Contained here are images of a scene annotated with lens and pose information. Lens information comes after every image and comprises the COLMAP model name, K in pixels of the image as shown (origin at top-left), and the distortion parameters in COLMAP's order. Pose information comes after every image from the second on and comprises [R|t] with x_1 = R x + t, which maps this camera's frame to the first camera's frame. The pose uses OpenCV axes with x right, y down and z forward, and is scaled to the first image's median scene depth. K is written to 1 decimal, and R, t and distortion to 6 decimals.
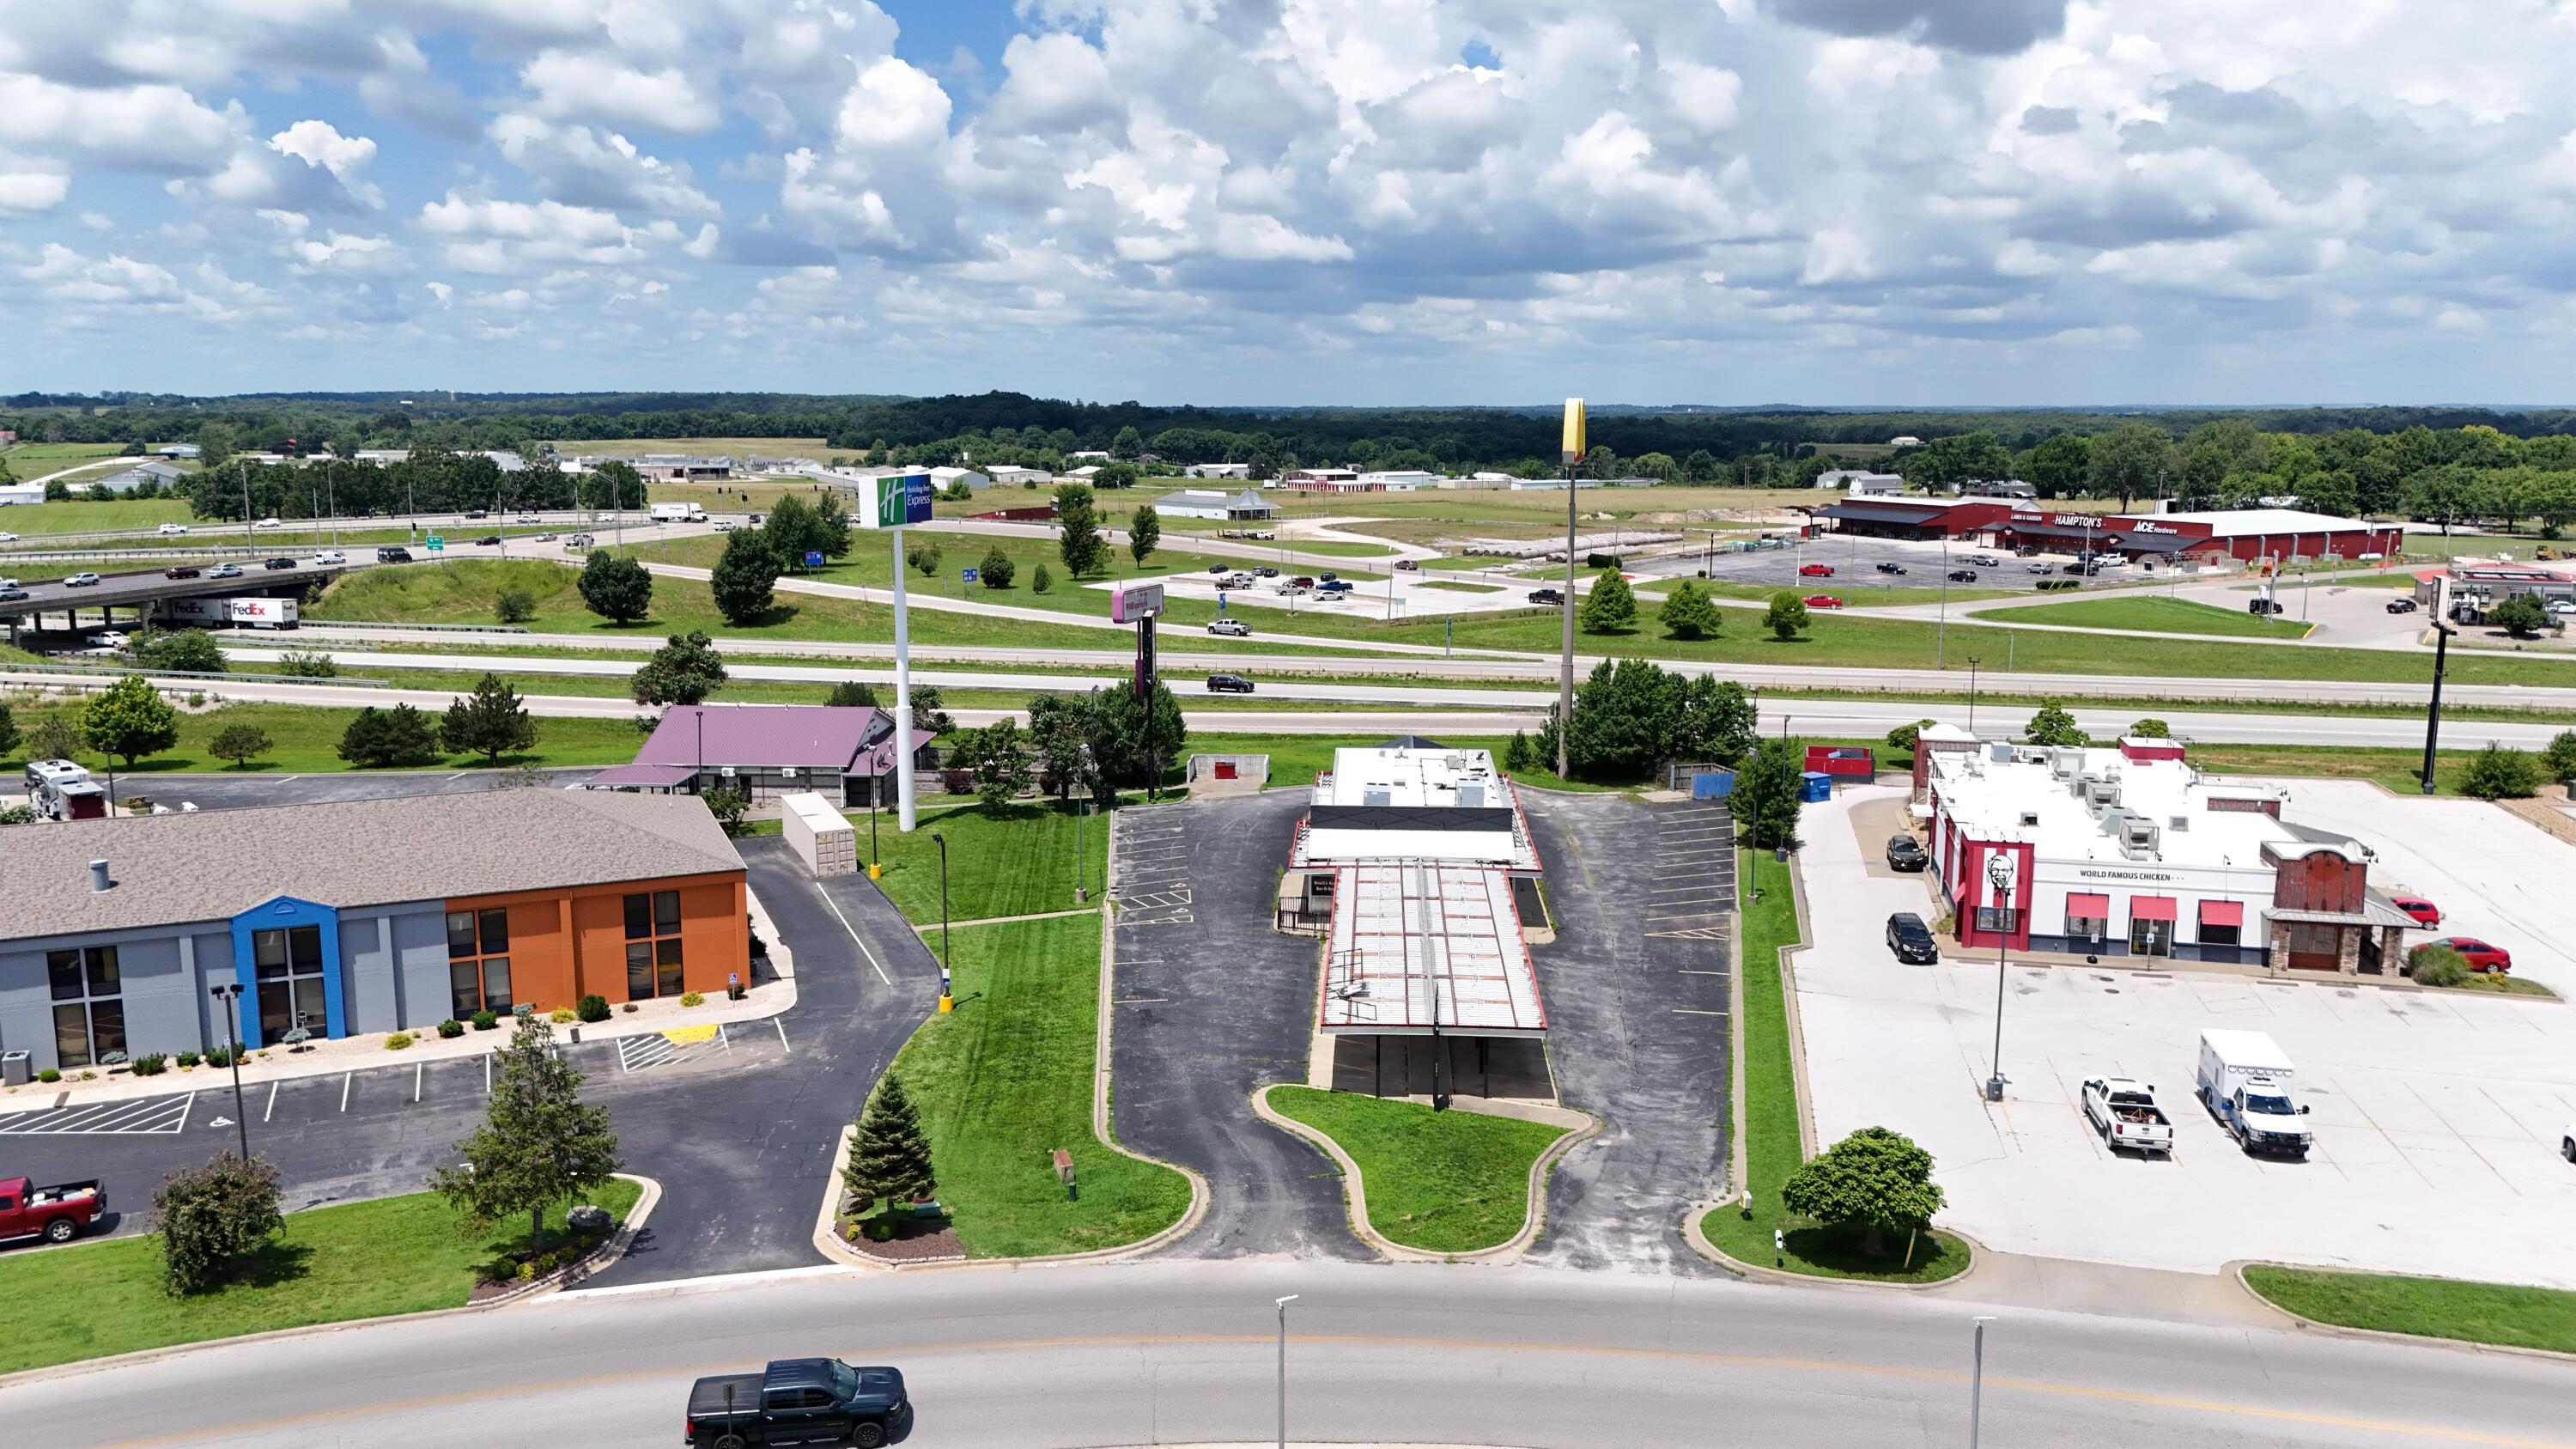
lens RADIAL K [[1900.1, 0, 1290.3], [0, 1900.1, 738.1], [0, 0, 1]] dist [0.072374, -0.064913]
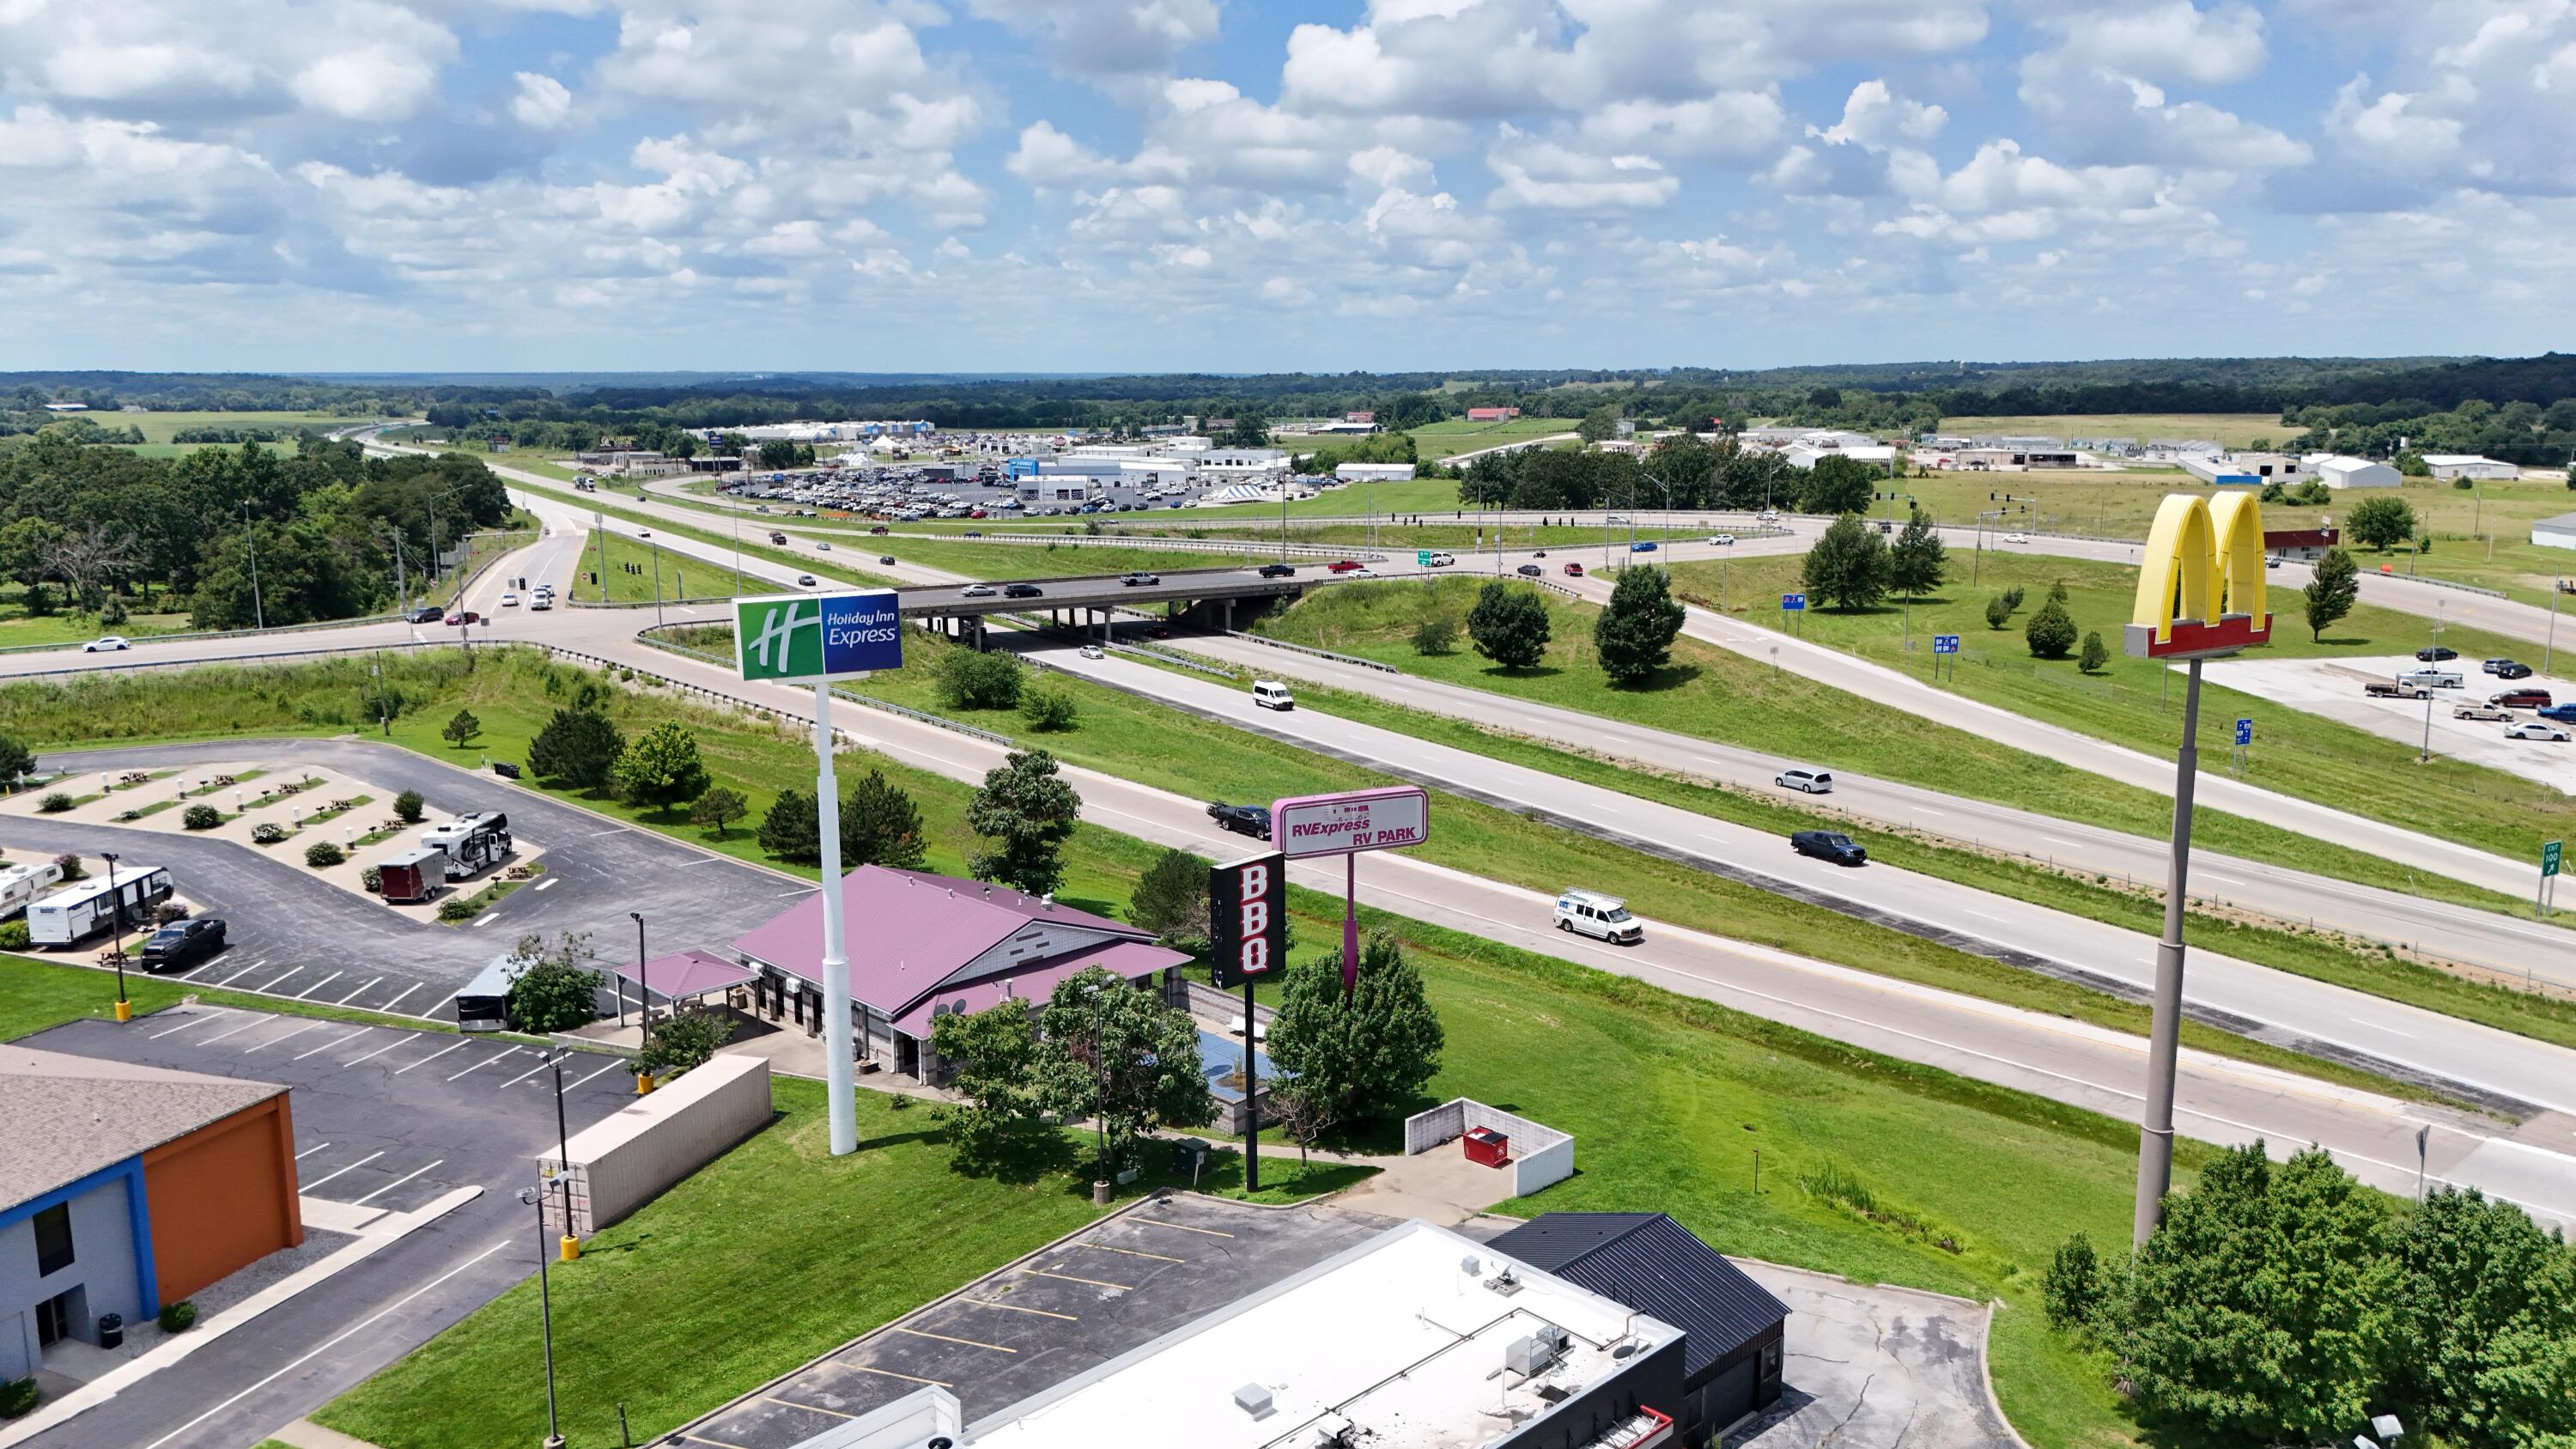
lens RADIAL K [[1900.1, 0, 1288.5], [0, 1900.1, 749.4], [0, 0, 1]] dist [0.072374, -0.064913]
pose [[0.724836, 0.129262, -0.676686, 0.287795], [-0.113654, 0.991218, 0.067604, -0.130037], [0.679482, 0.027906, 0.733162, 0.578516]]
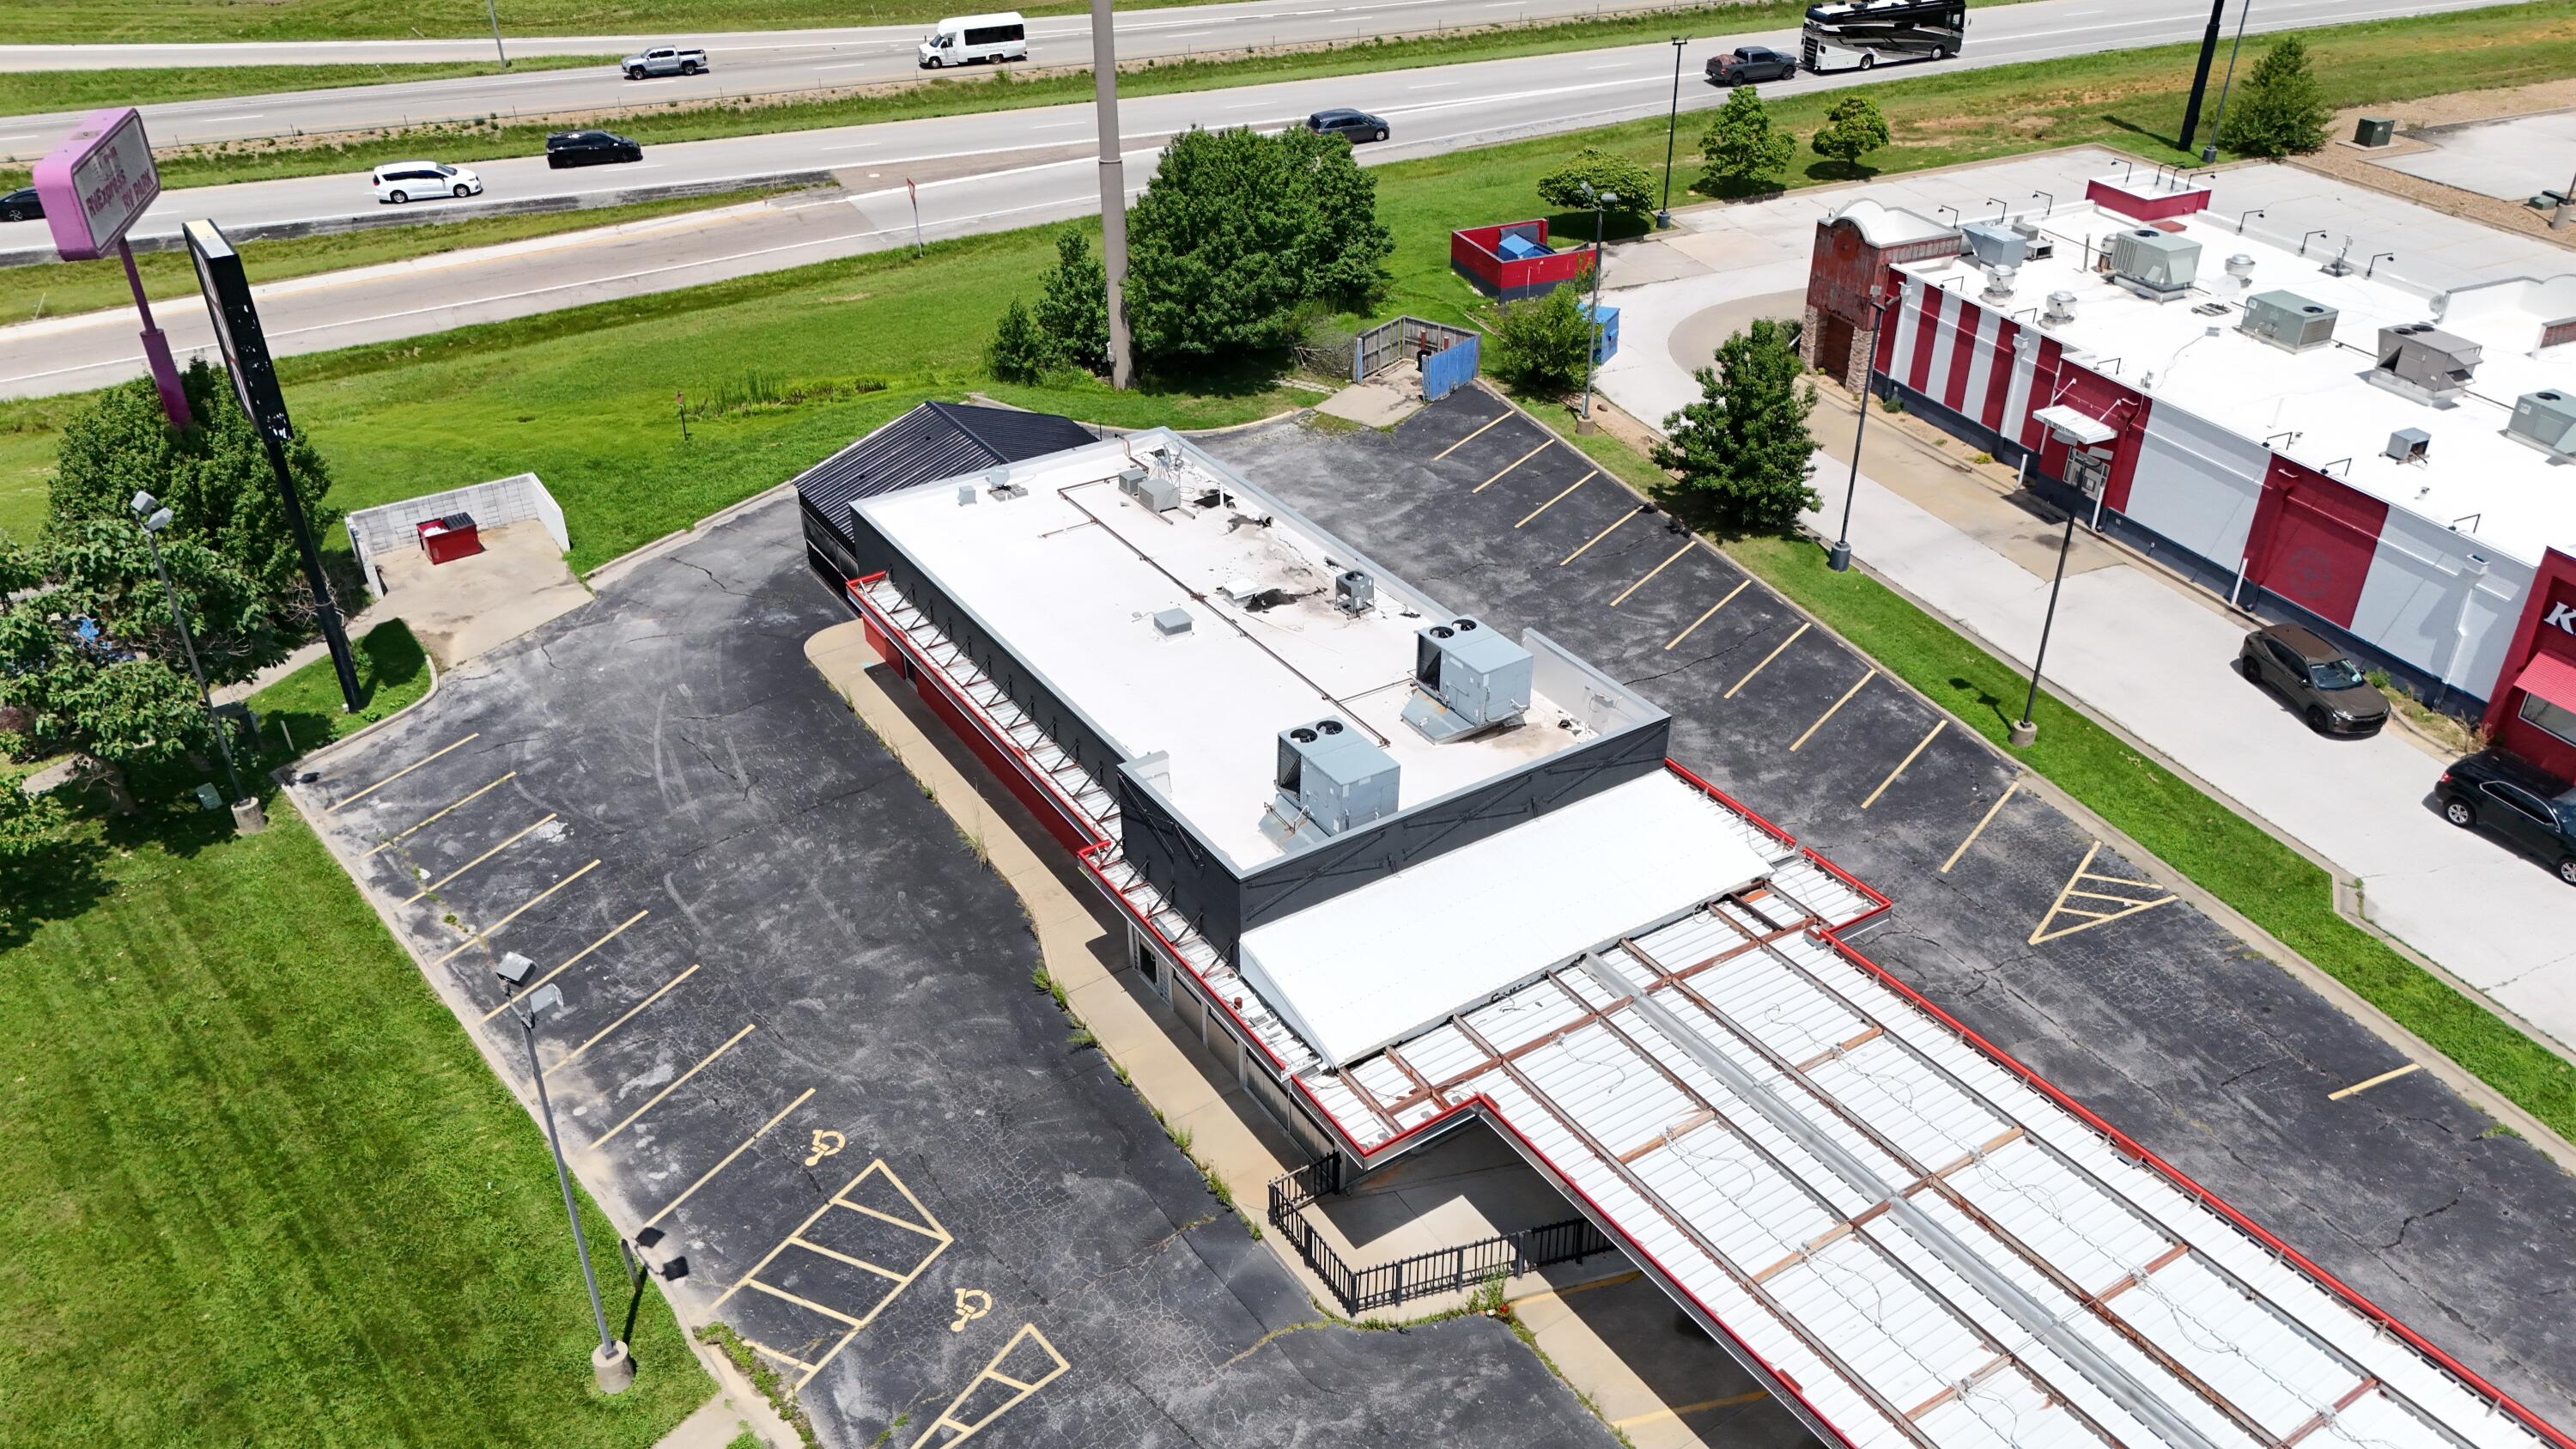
lens RADIAL K [[1900.1, 0, 1288.9], [0, 1900.1, 718.2], [0, 0, 1]] dist [0.072374, -0.064913]
pose [[0.812028, -0.309765, 0.494628, -0.112035], [0.112070, 0.914509, 0.388734, -0.097278], [-0.572758, -0.260230, 0.777322, 0.559127]]
